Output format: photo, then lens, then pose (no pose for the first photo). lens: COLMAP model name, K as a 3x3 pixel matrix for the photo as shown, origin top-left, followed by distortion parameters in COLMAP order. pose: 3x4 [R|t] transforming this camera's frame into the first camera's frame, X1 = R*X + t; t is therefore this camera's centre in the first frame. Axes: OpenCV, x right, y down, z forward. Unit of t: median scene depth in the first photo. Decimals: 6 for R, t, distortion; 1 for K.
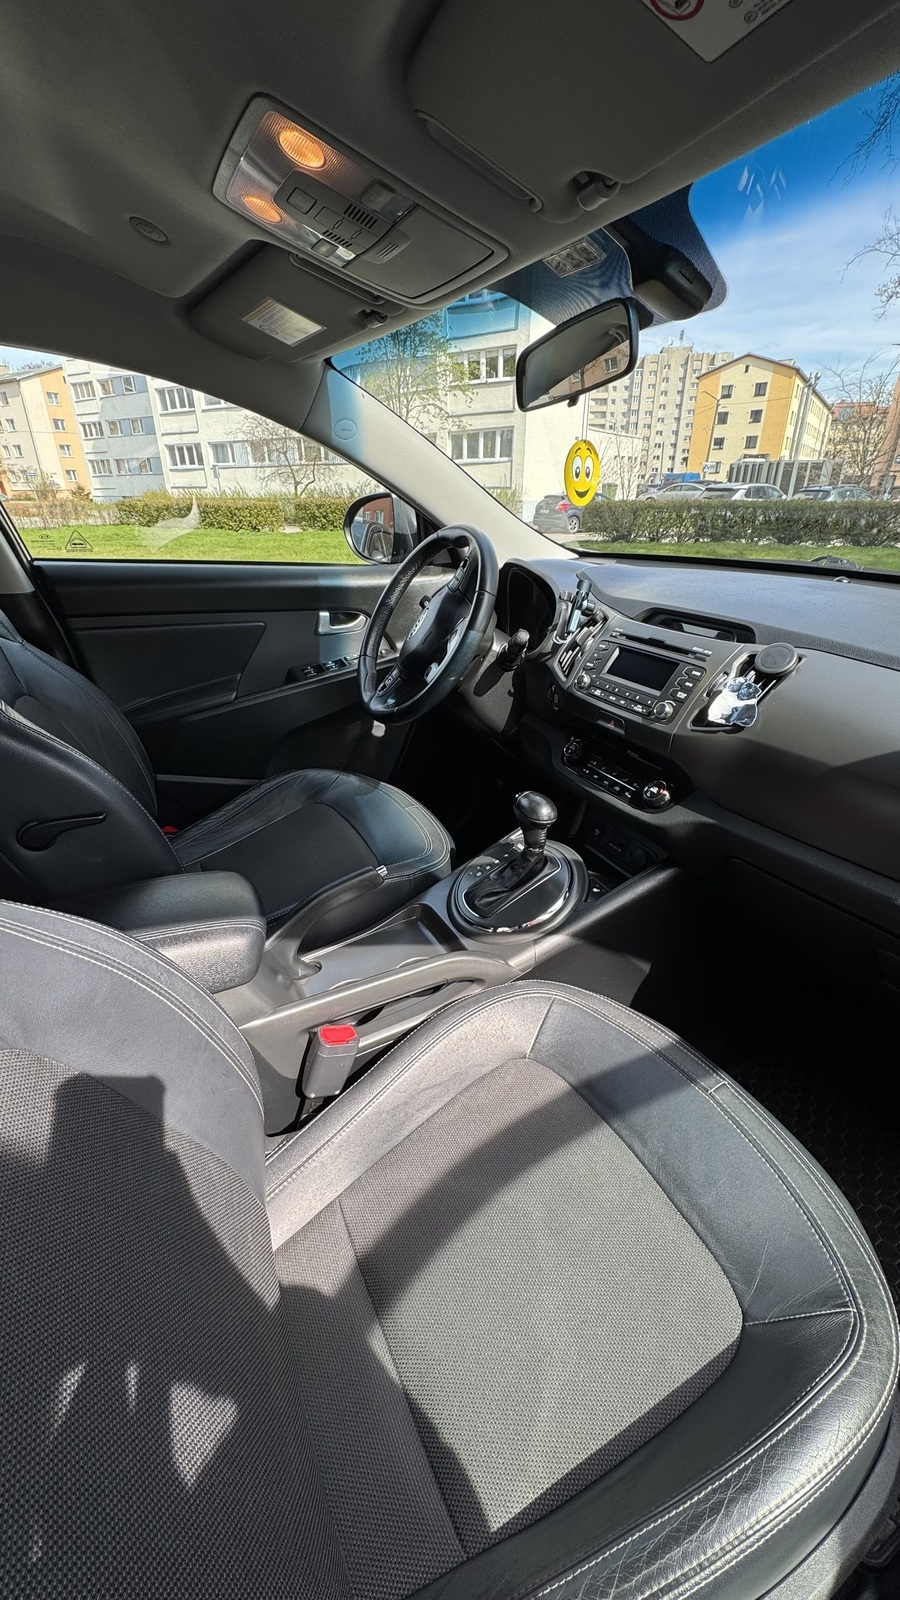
lens RADIAL K [[620.3, 0, 445.5], [0, 620.3, 805.5], [0, 0, 1]] dist [-0.003993, -0.000111]
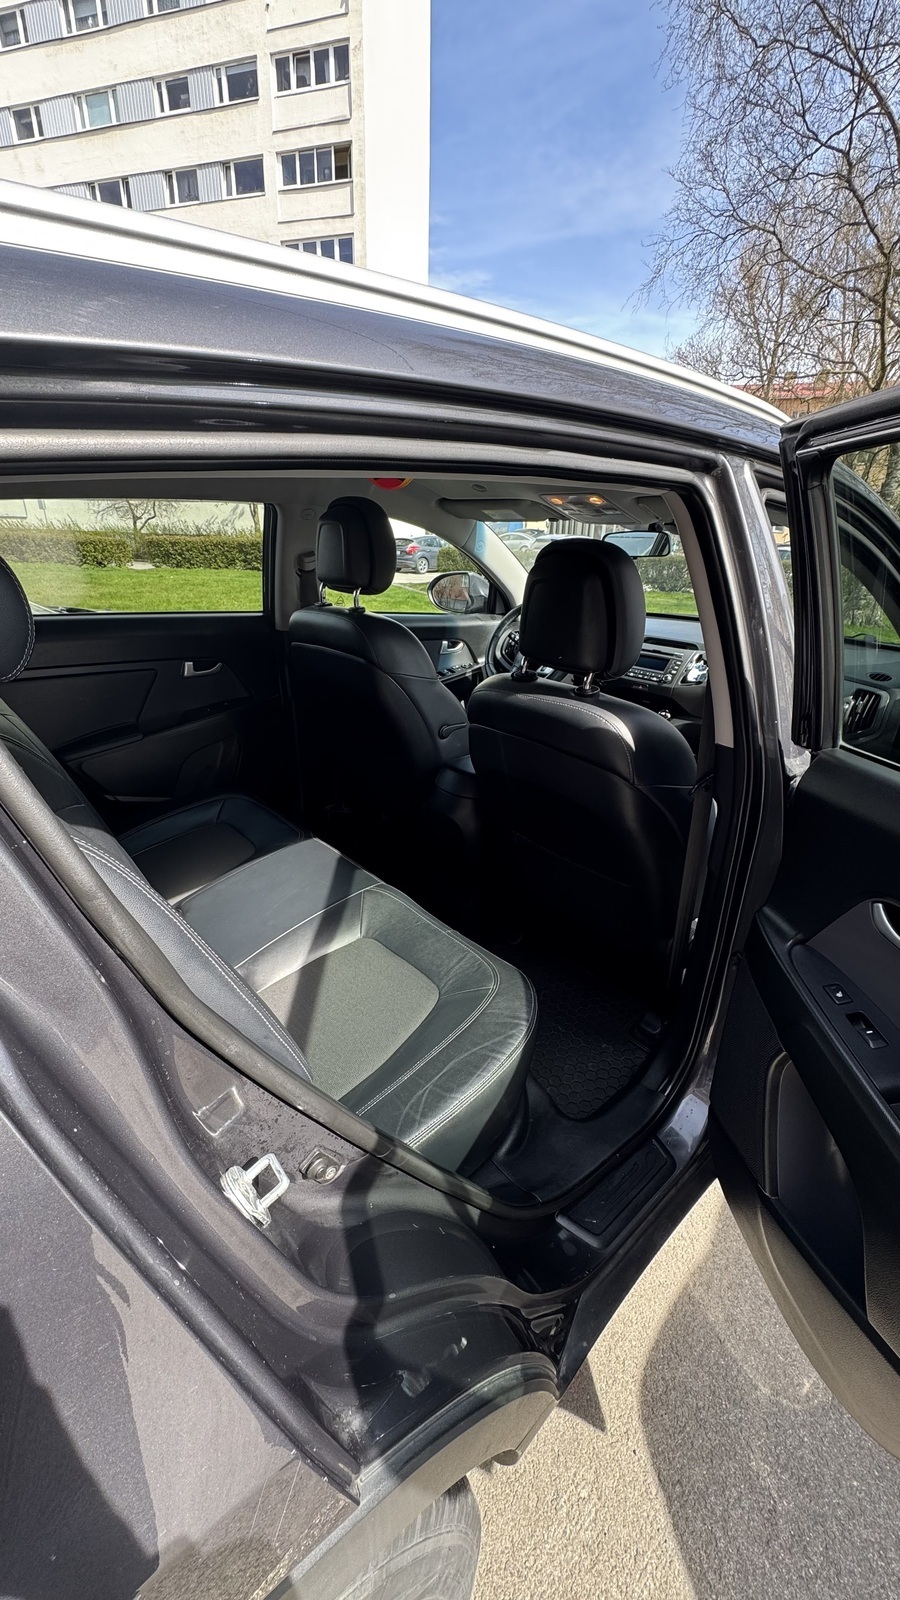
lens RADIAL K [[620.3, 0, 445.5], [0, 620.3, 805.5], [0, 0, 1]] dist [-0.003993, -0.000111]
pose [[0.969939, -0.068146, 0.233611, -0.870903], [0.080311, 0.995844, -0.042956, 0.299333], [-0.229713, 0.060426, 0.971381, -0.889882]]
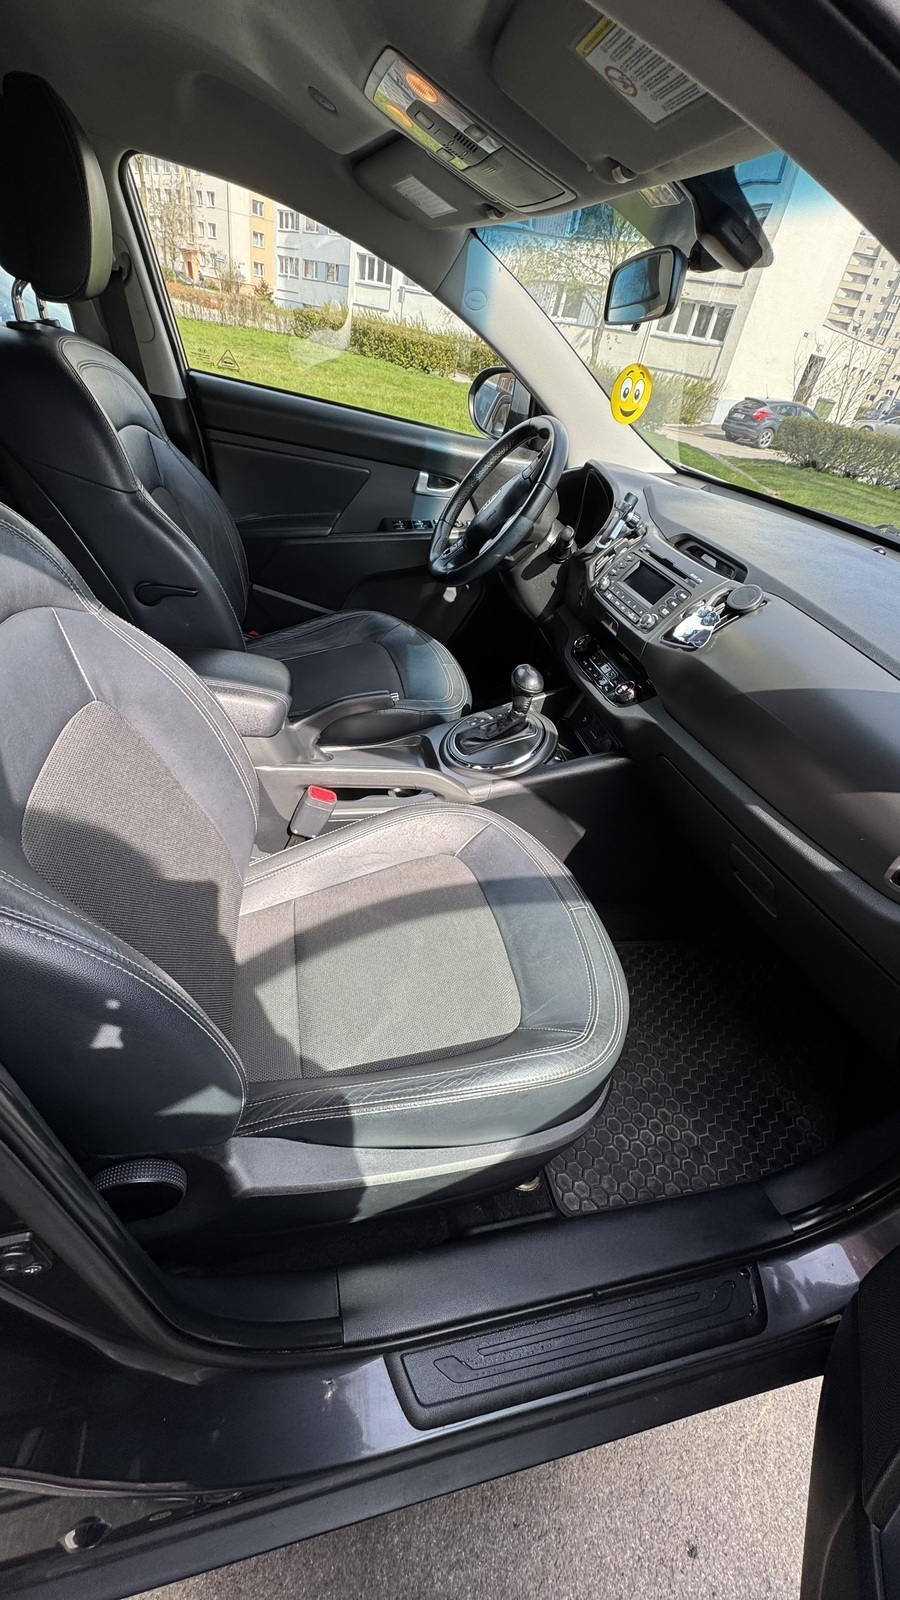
lens RADIAL K [[616.6, 0, 450.0], [0, 616.6, 800.0], [0, 0, 1]] dist [-0.005416, -0.000238]
pose [[0.955039, 0.278888, -0.100612, 0.168672], [-0.258659, 0.949616, 0.176988, 0.049178], [0.144903, -0.143006, 0.979057, -0.208425]]
